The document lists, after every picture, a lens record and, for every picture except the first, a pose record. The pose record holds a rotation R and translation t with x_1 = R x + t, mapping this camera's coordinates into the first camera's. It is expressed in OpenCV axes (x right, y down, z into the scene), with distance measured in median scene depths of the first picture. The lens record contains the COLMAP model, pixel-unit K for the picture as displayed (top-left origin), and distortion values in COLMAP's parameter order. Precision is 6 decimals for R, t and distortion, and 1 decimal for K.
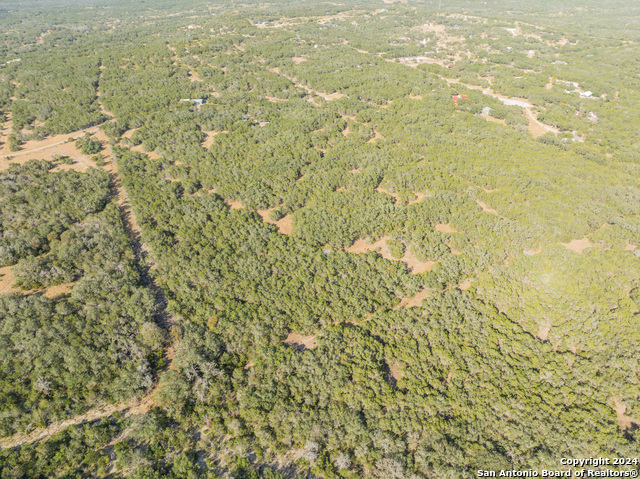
lens RADIAL K [[449.9, 0, 320.0], [0, 449.9, 239.5], [0, 0, 1]] dist [-0.036173, 0.004067]
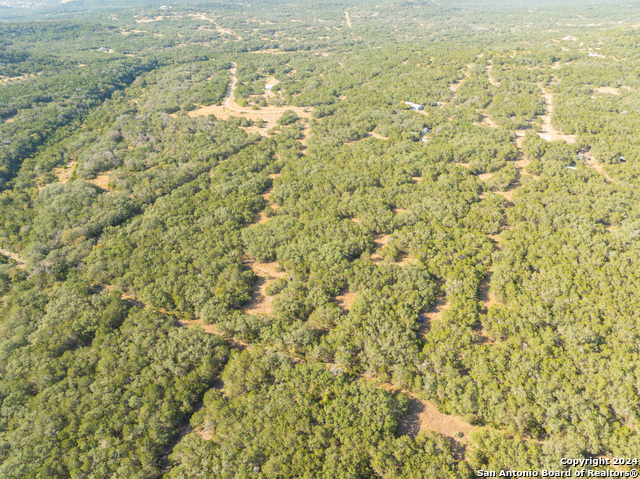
lens RADIAL K [[449.9, 0, 320.0], [0, 449.9, 239.5], [0, 0, 1]] dist [-0.036173, 0.004067]
pose [[0.597570, 0.404809, -0.692127, 0.531223], [-0.408894, 0.896373, 0.171235, -0.165787], [0.689722, 0.180682, 0.701169, 0.270767]]
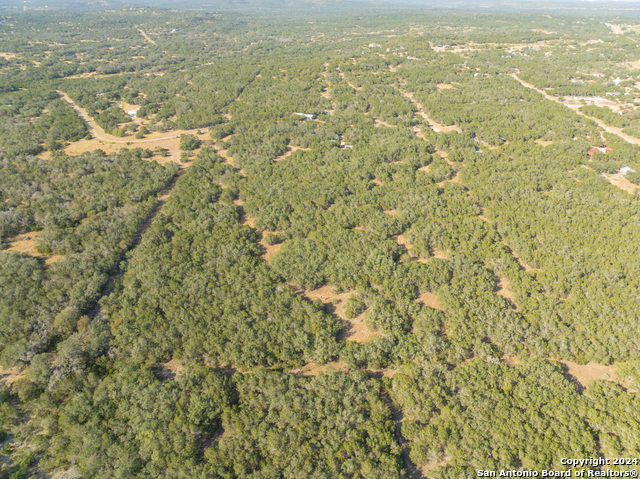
lens RADIAL K [[449.9, 0, 320.0], [0, 449.9, 239.5], [0, 0, 1]] dist [-0.036173, 0.004067]
pose [[0.895124, 0.221512, -0.386892, 0.276414], [-0.235998, 0.971699, 0.010325, -0.065704], [0.378229, 0.082064, 0.922067, 0.105196]]
